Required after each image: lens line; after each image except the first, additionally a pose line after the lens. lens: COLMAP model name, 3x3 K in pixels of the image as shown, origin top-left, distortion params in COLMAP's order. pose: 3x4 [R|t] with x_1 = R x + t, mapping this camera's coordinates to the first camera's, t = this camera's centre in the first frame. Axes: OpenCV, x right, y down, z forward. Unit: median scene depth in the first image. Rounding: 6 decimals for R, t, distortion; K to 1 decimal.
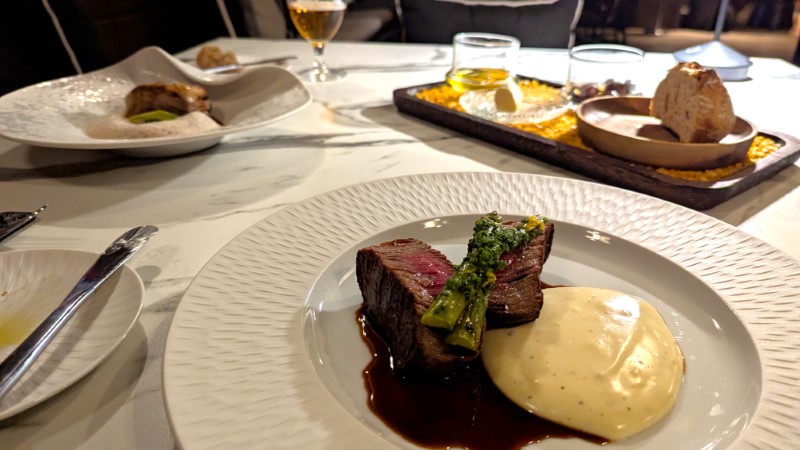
lens RADIAL K [[578.8, 0, 400.0], [0, 578.8, 225.0], [0, 0, 1]] dist [0.005552, -0.005977]
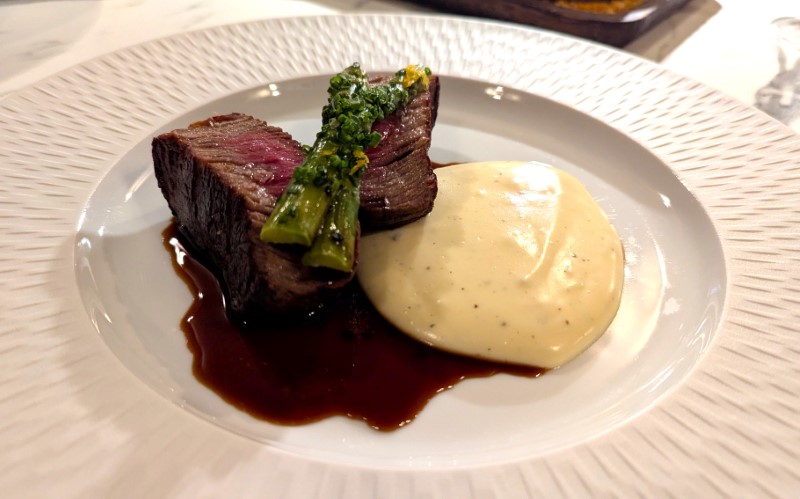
lens RADIAL K [[753.1, 0, 400.0], [0, 753.1, 249.5], [0, 0, 1]] dist [0.010490, 0.002380]
pose [[0.972571, -0.120294, 0.199086, 0.013528], [0.078555, 0.975466, 0.205656, 0.014487], [-0.218941, -0.184376, 0.958160, 0.118808]]
